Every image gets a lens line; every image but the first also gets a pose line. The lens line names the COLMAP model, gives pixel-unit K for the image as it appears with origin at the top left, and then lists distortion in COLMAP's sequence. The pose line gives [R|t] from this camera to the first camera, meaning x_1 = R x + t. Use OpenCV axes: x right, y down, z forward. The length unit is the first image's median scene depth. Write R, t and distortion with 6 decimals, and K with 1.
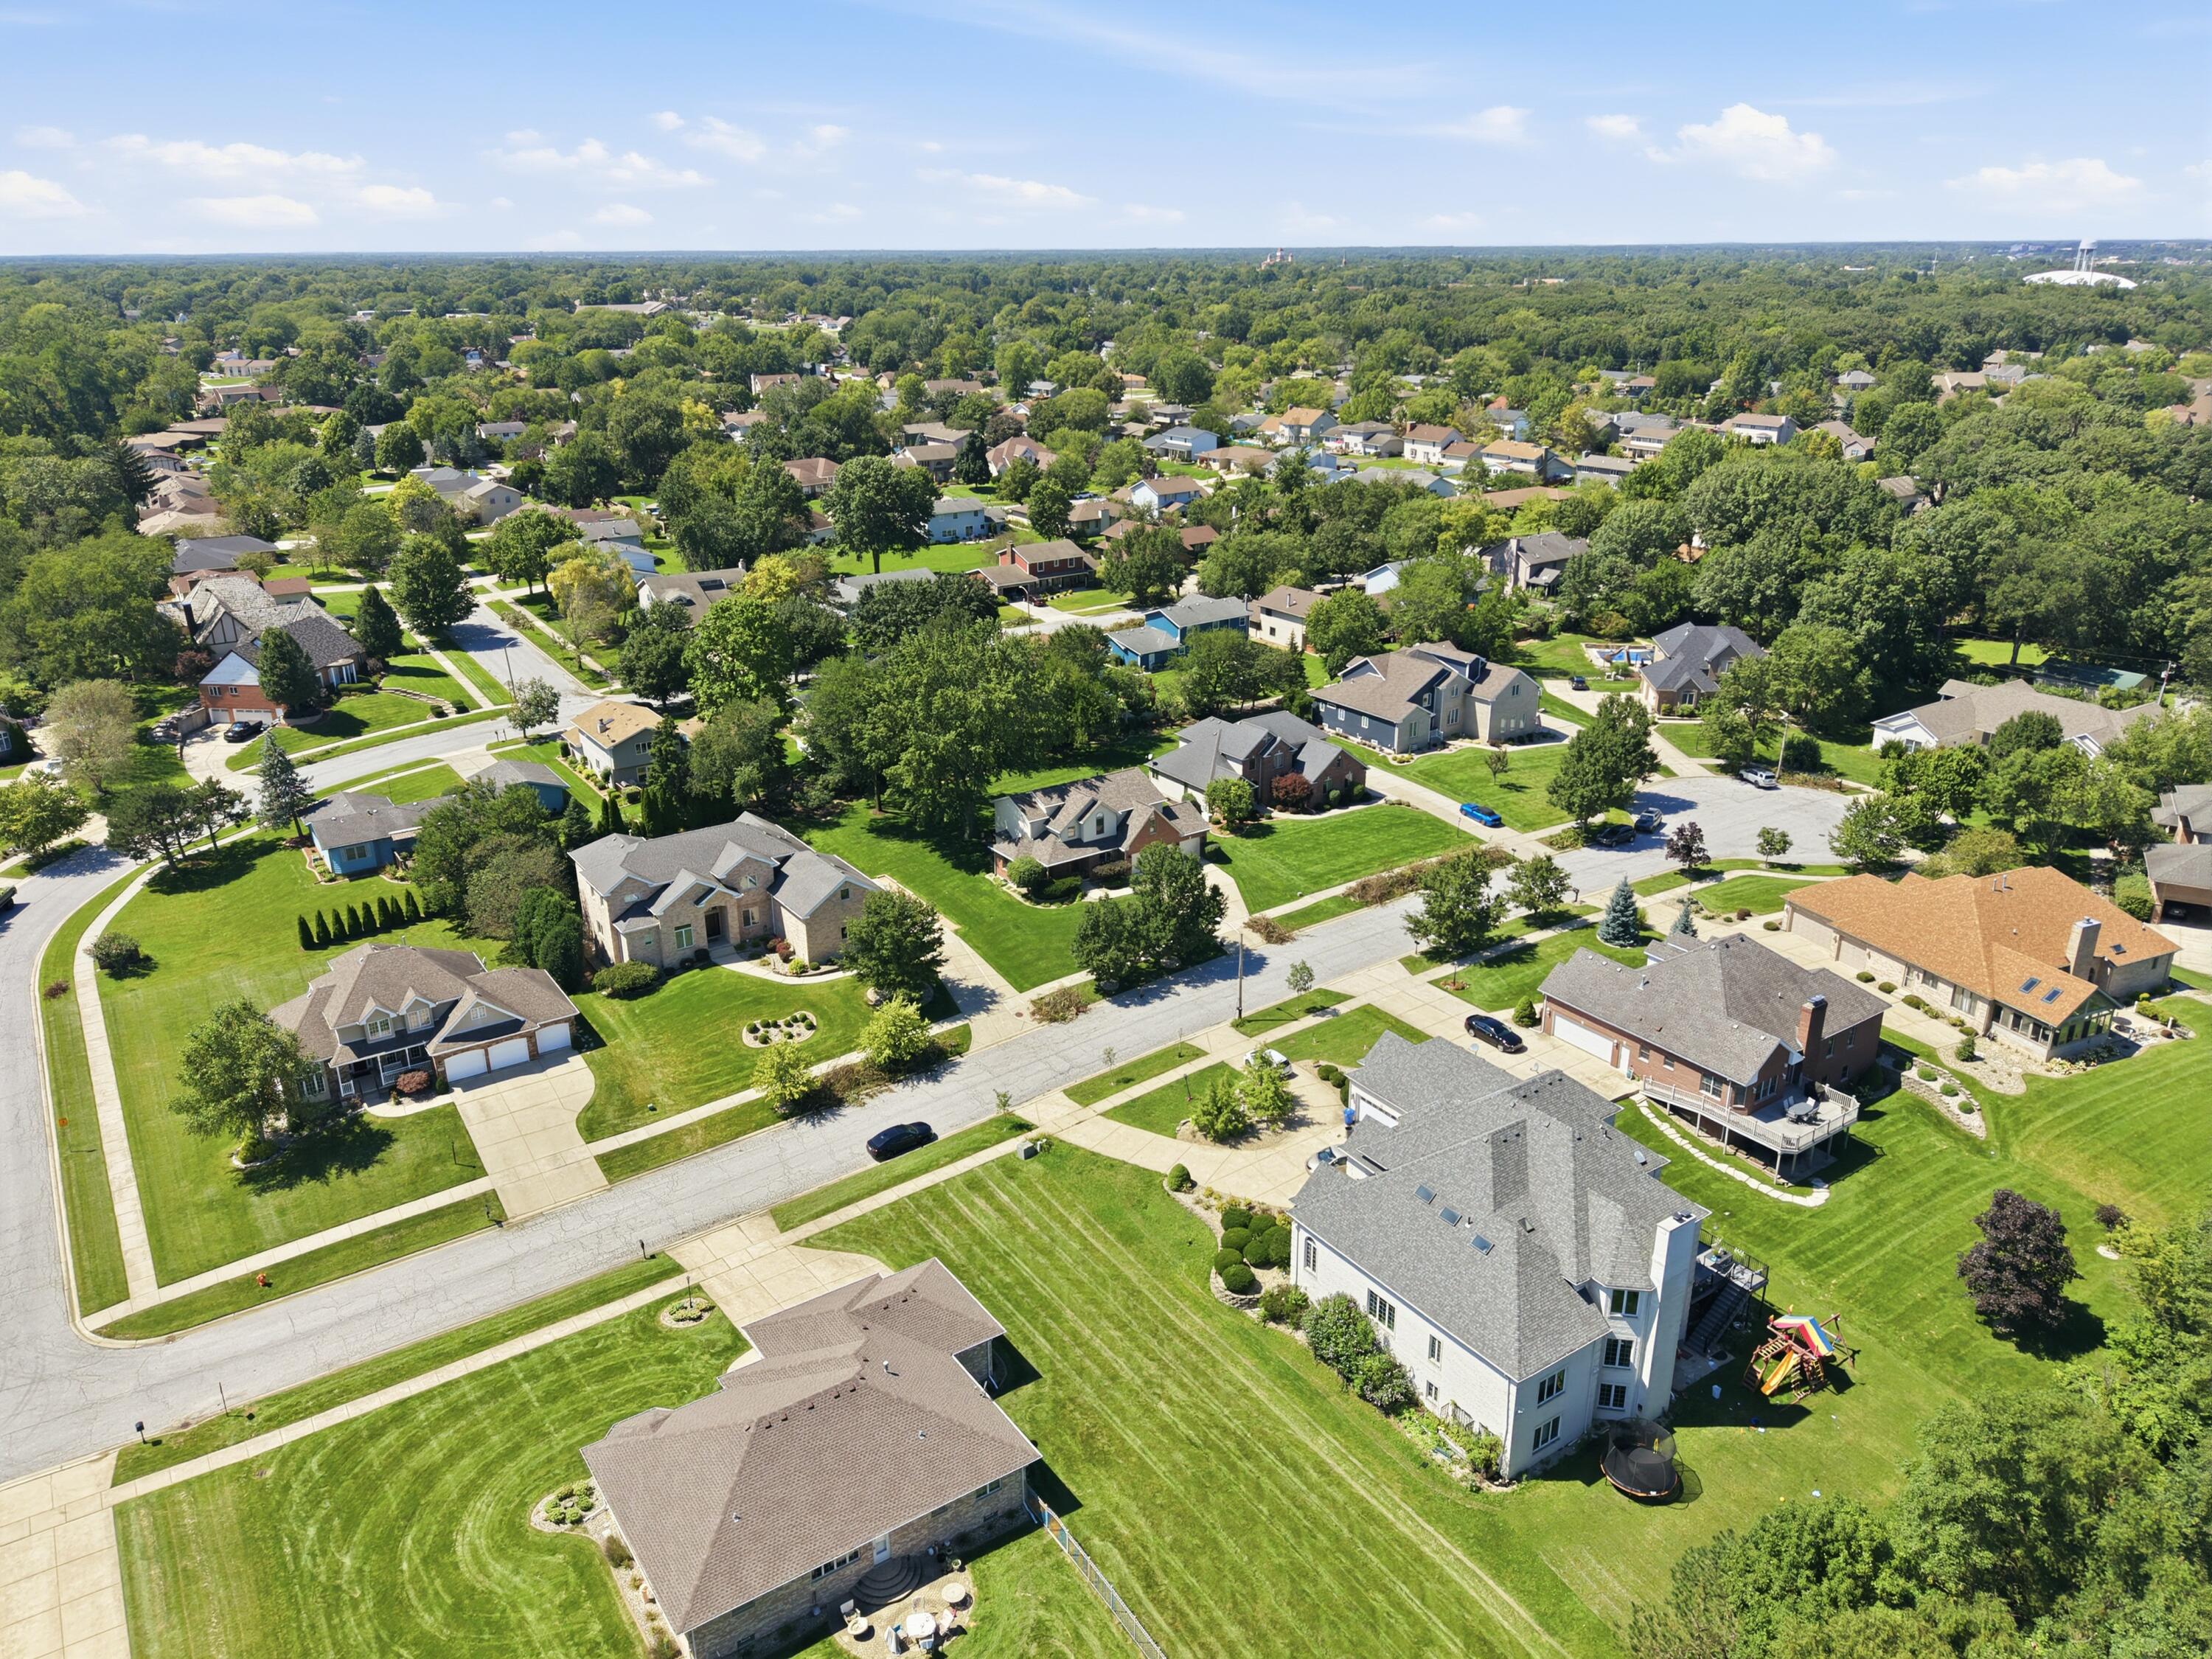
lens RADIAL K [[1564.6, 0, 1110.6], [0, 1564.6, 839.2], [0, 0, 1]] dist [0.047669, -0.060387]
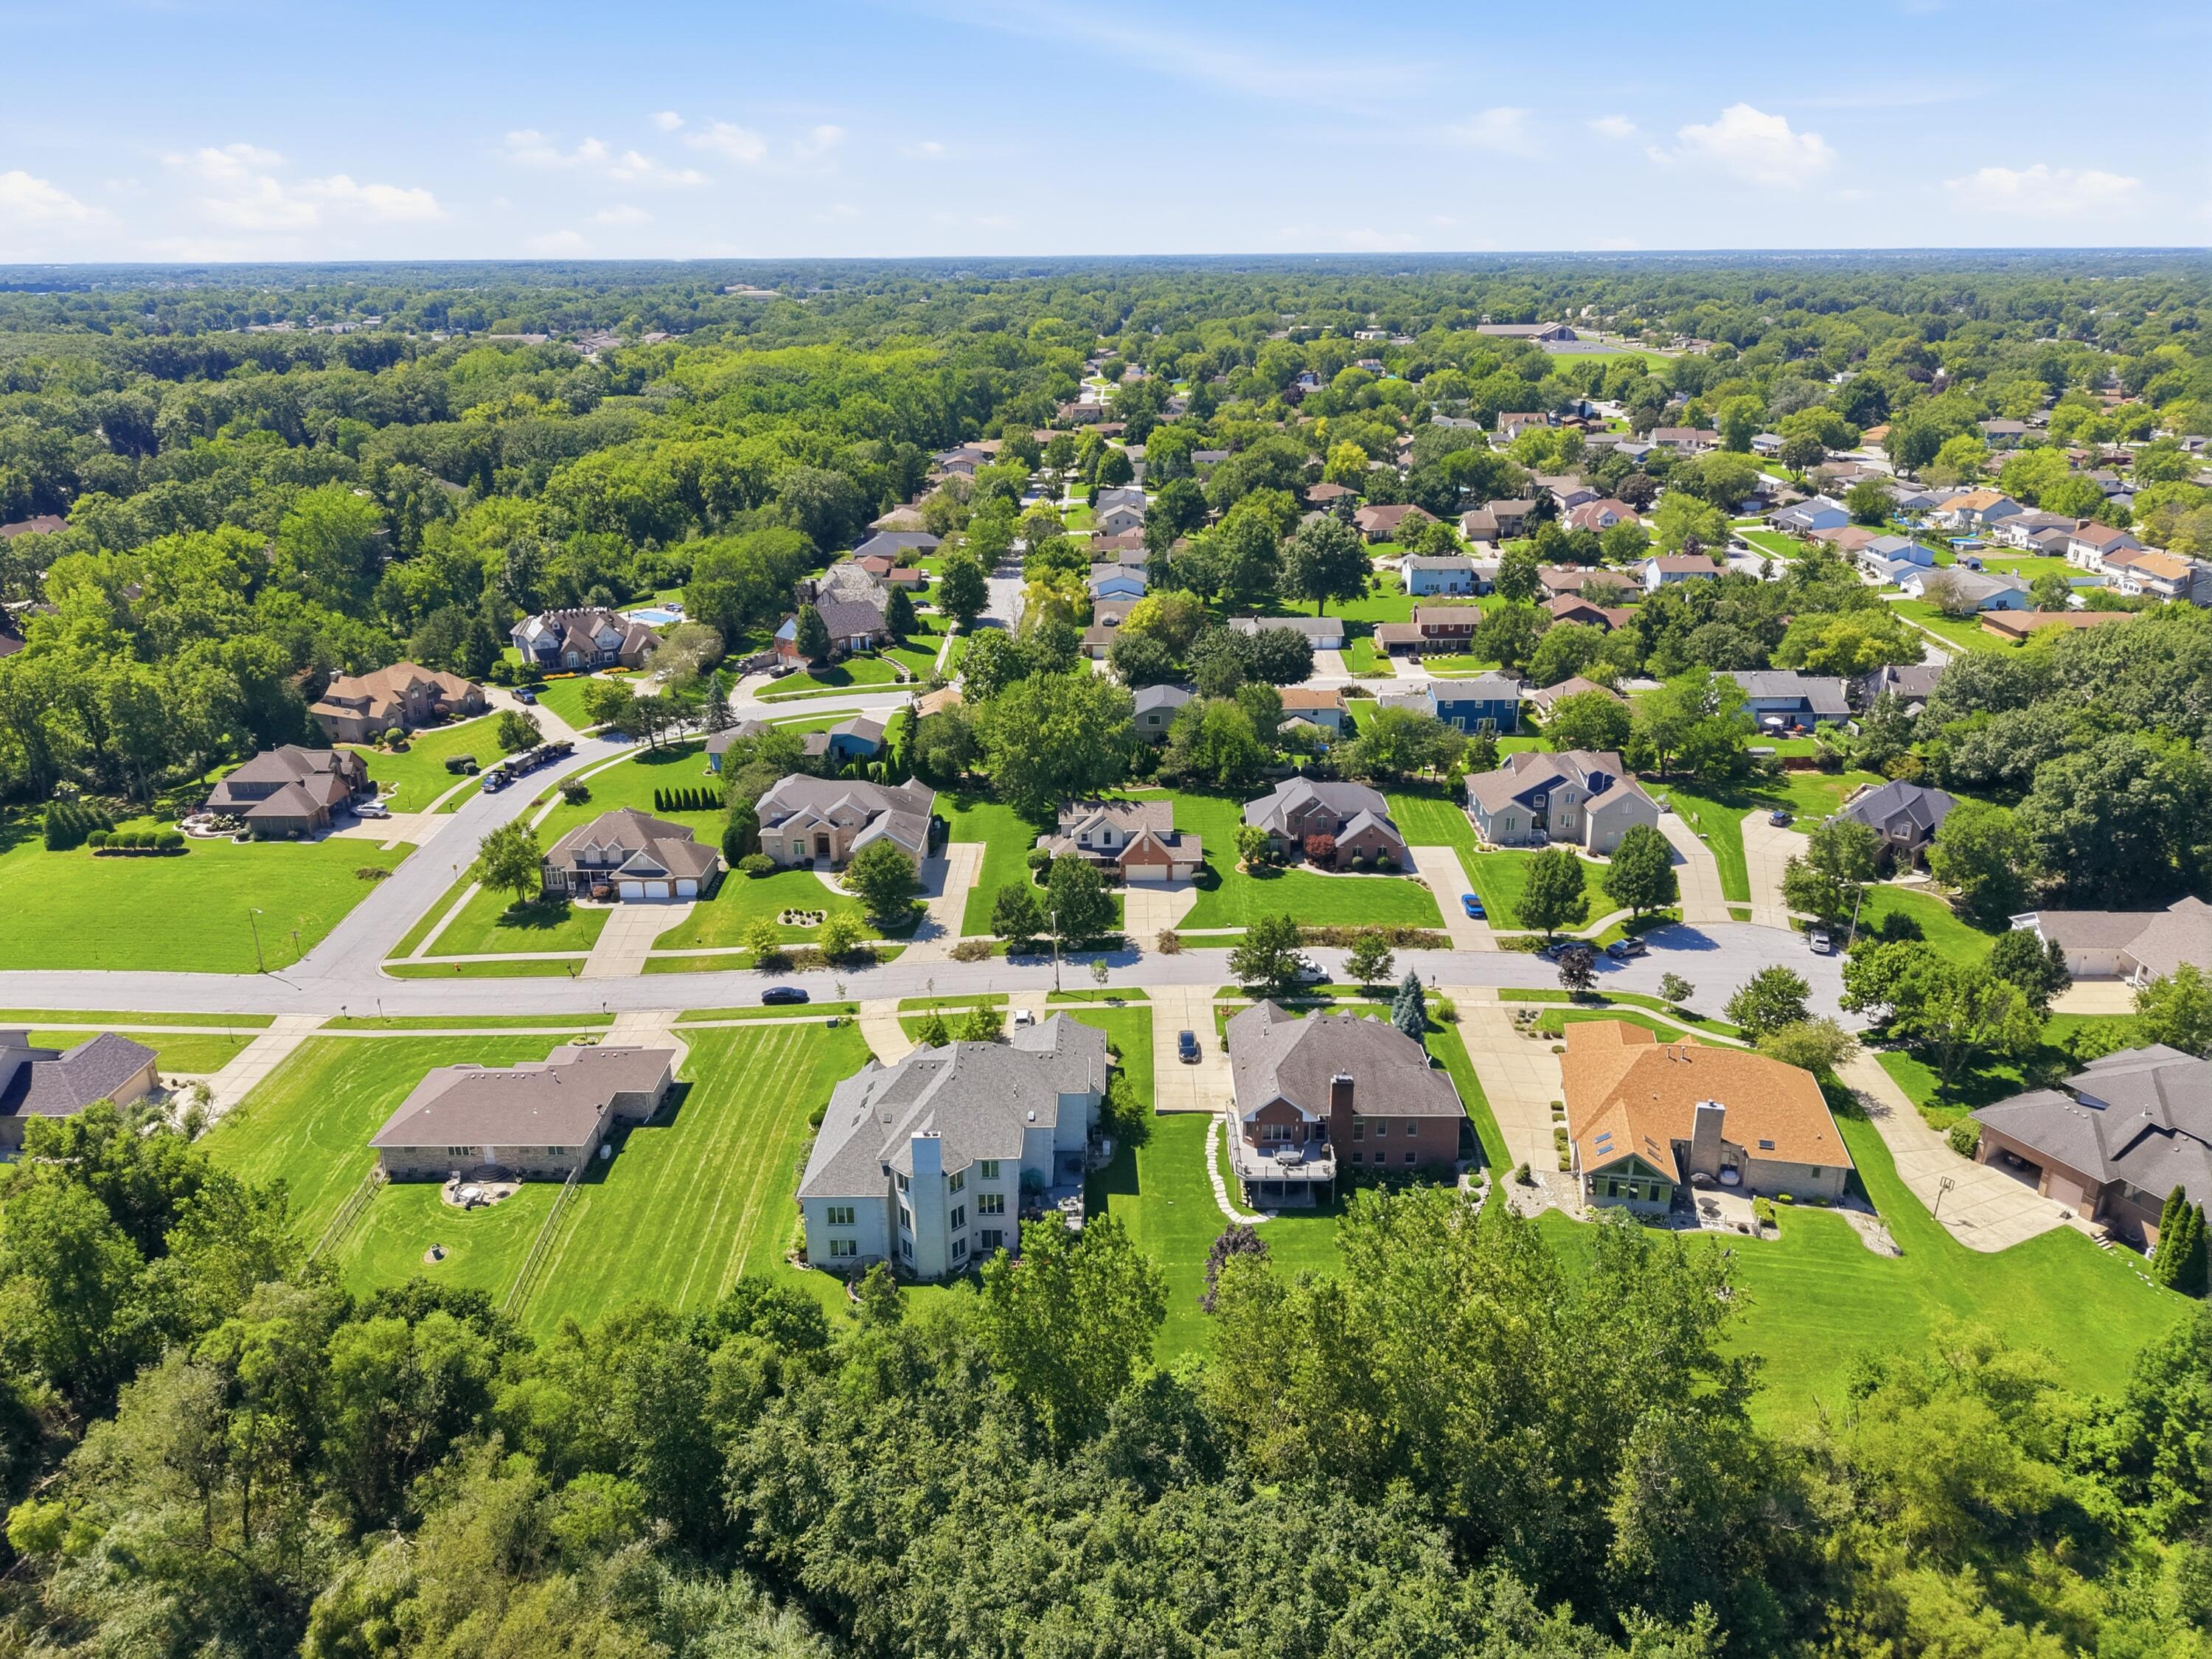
lens RADIAL K [[1557.9, 0, 1106.0], [0, 1557.9, 829.5], [0, 0, 1]] dist [0.046126, -0.053459]
pose [[0.819962, 0.200777, -0.536052, 0.767741], [-0.202887, 0.977610, 0.055820, -0.097927], [0.535257, 0.062988, 0.842338, -0.104032]]
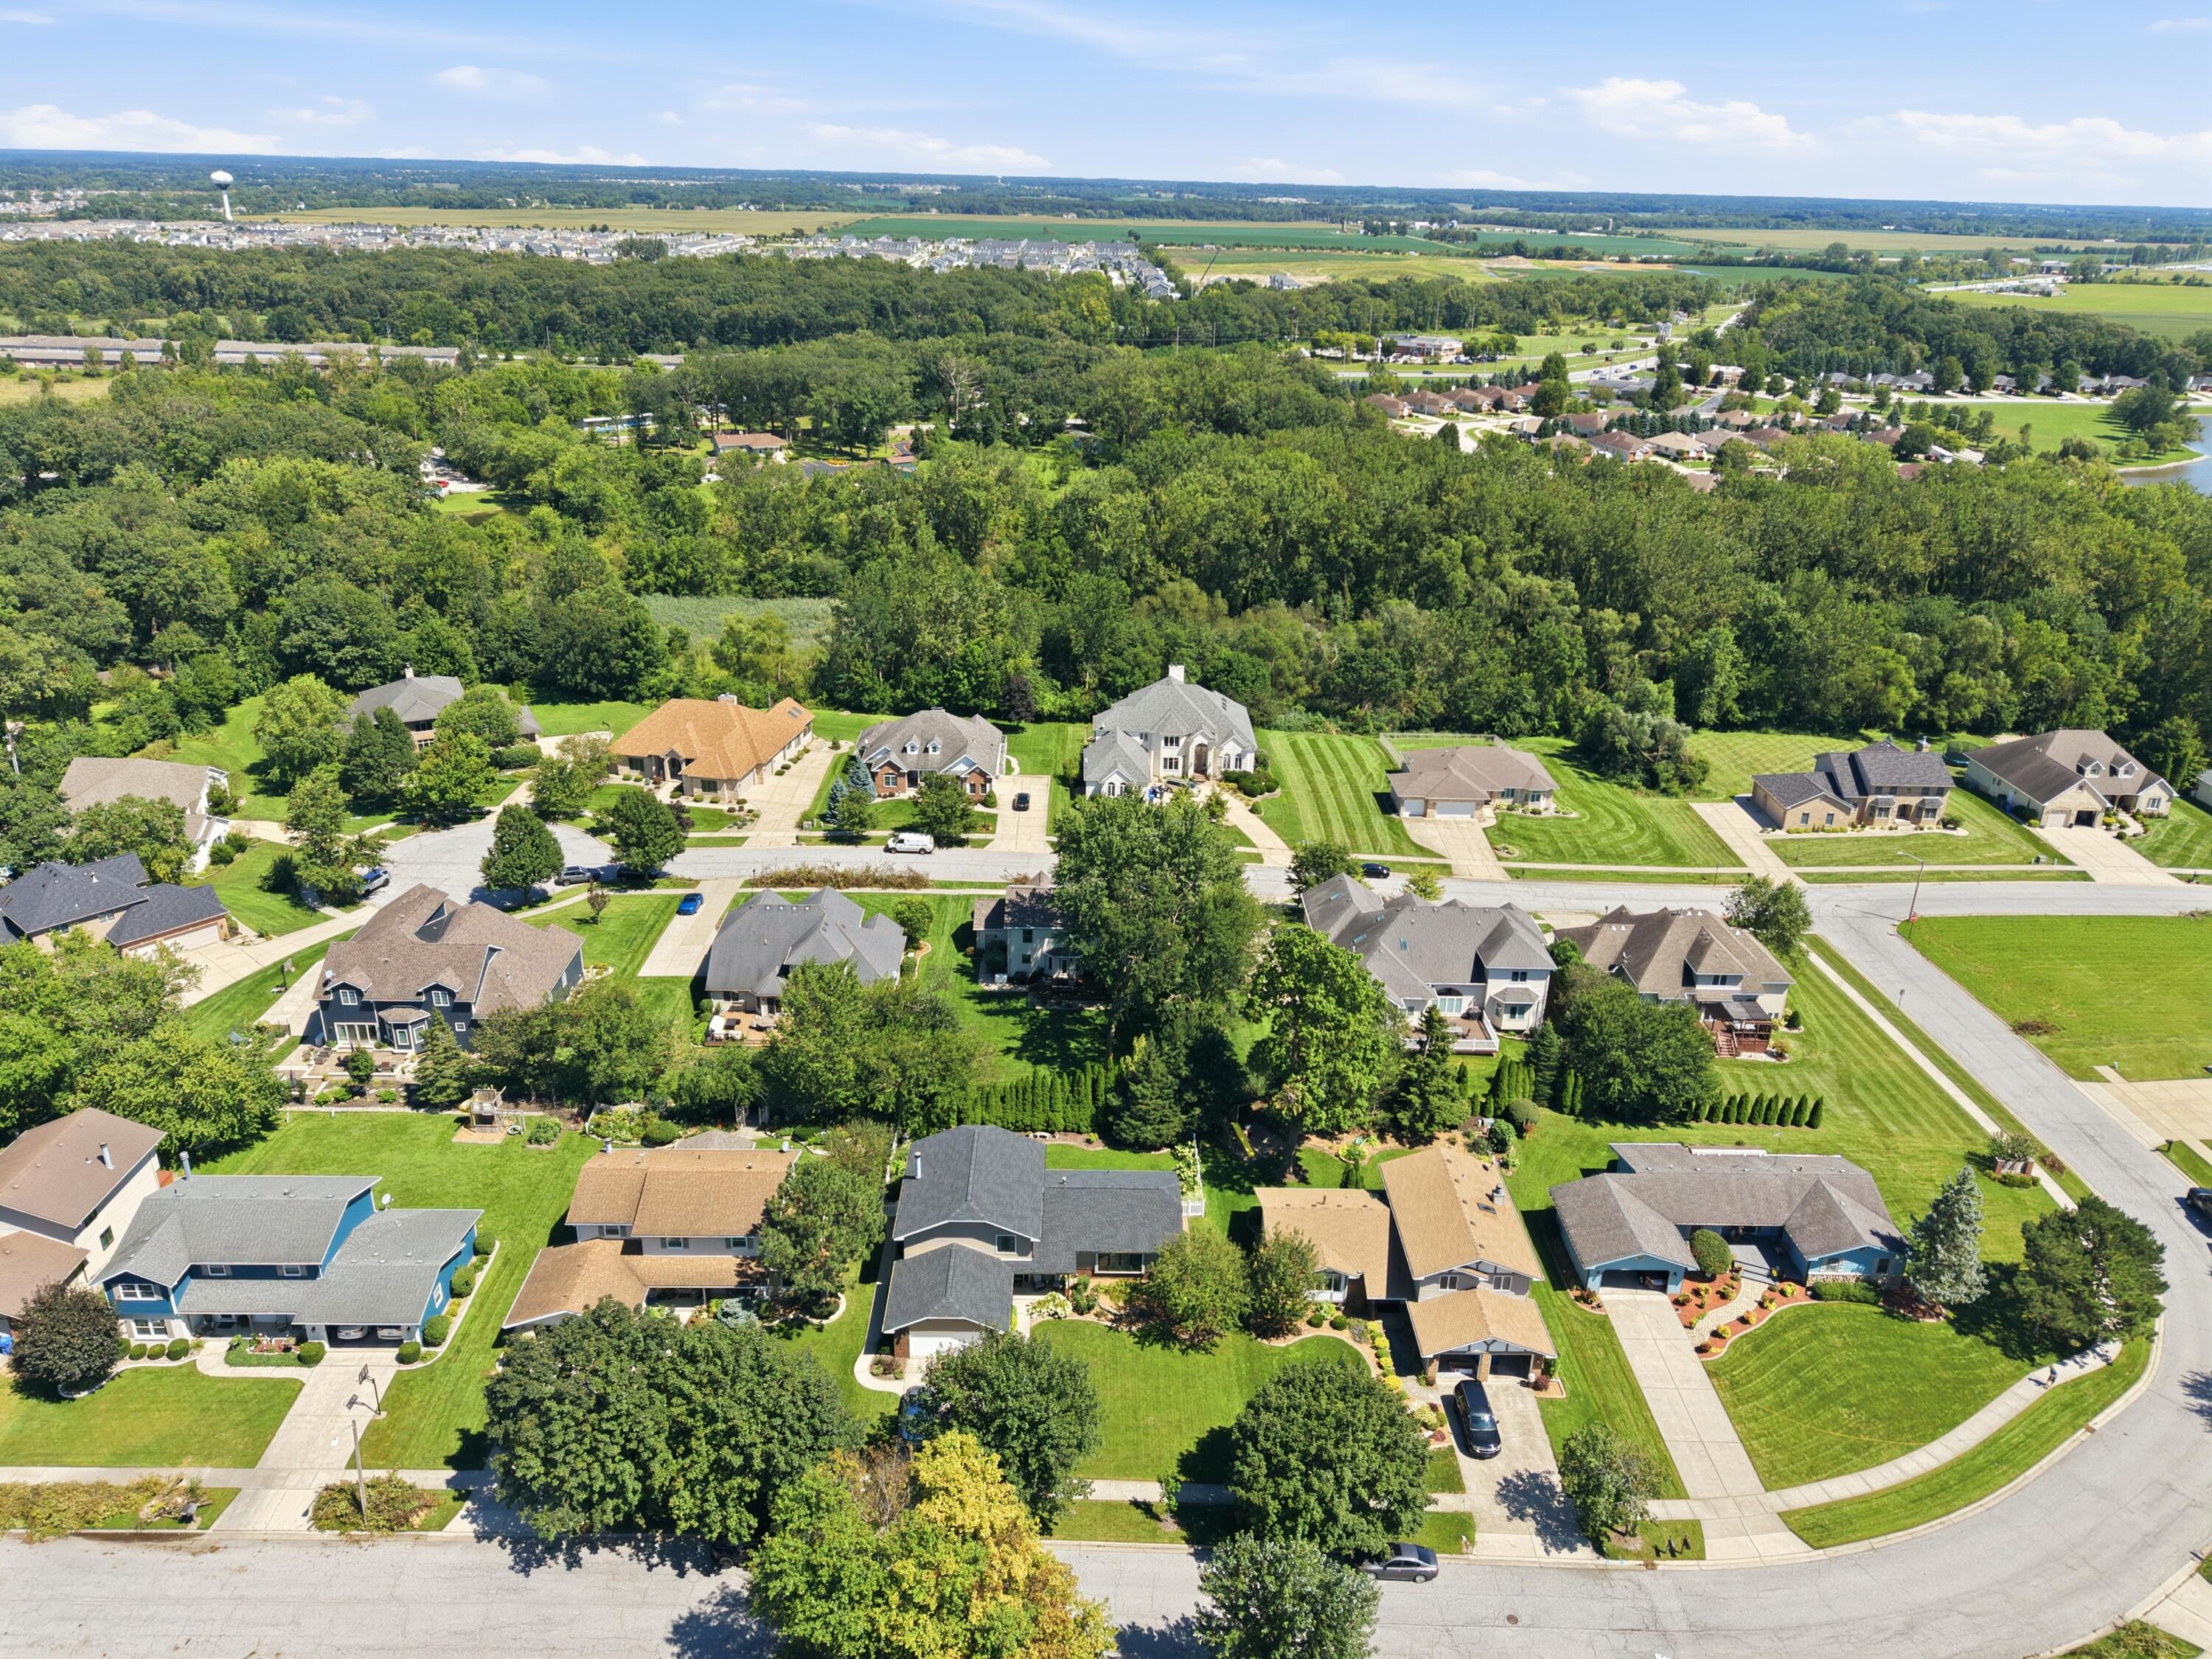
lens RADIAL K [[1557.9, 0, 1106.0], [0, 1557.9, 829.5], [0, 0, 1]] dist [0.046126, -0.053459]
pose [[-0.831240, -0.223247, 0.509117, -0.640648], [0.180579, 0.757724, 0.627093, -0.822625], [-0.525767, 0.613200, -0.589537, 1.811550]]
